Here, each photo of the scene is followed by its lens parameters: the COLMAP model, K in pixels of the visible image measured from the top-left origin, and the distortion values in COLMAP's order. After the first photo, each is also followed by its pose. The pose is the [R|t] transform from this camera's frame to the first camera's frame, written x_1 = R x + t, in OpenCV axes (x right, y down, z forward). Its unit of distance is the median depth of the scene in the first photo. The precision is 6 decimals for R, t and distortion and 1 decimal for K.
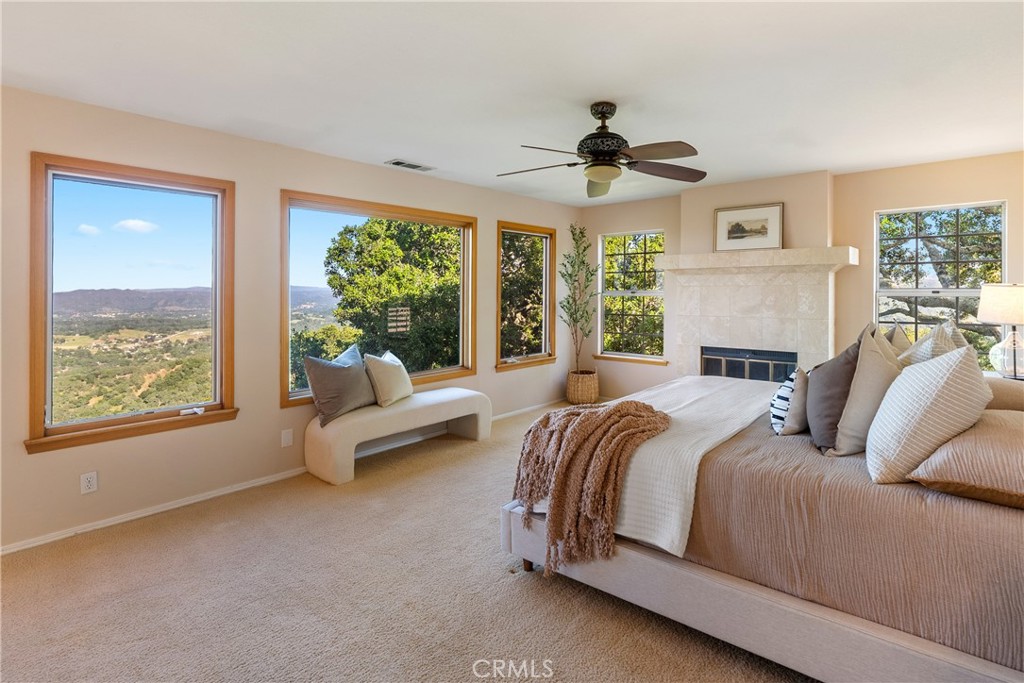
lens RADIAL K [[486.2, 0, 512.9], [0, 486.2, 288.6], [0, 0, 1]] dist [-0.000109, 0.000193]
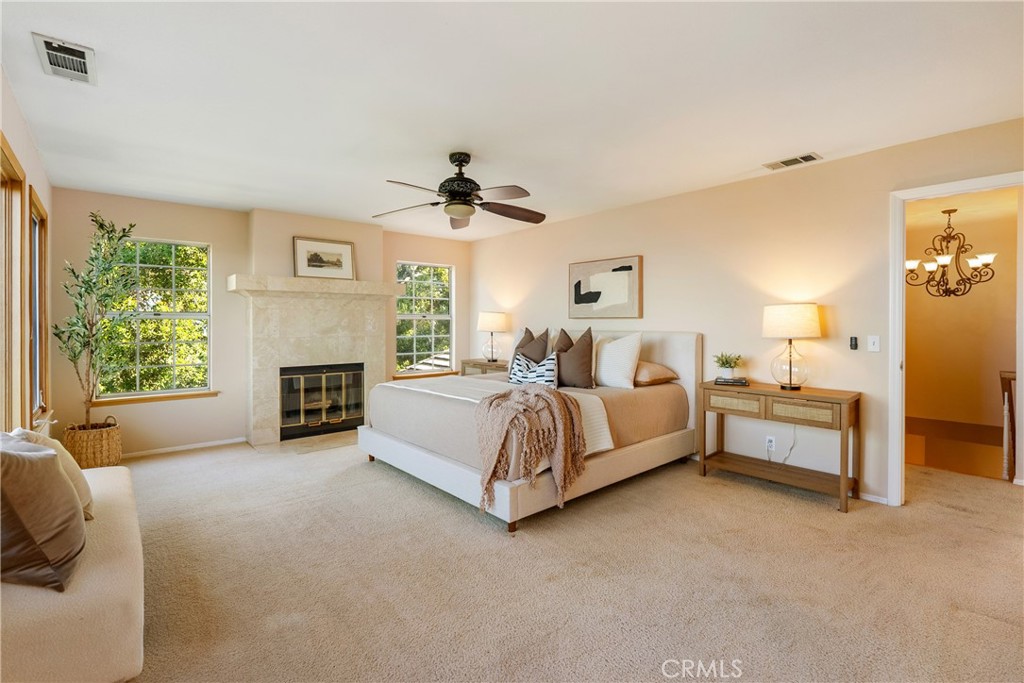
lens RADIAL K [[467.7, 0, 514.0], [0, 467.7, 325.9], [0, 0, 1]] dist [-0.003530, 0.000073]
pose [[0.189268, -0.002634, 0.981922, -0.530945], [-0.007032, 0.999967, 0.004038, 0.025873], [-0.981900, -0.007669, 0.189243, 0.365969]]
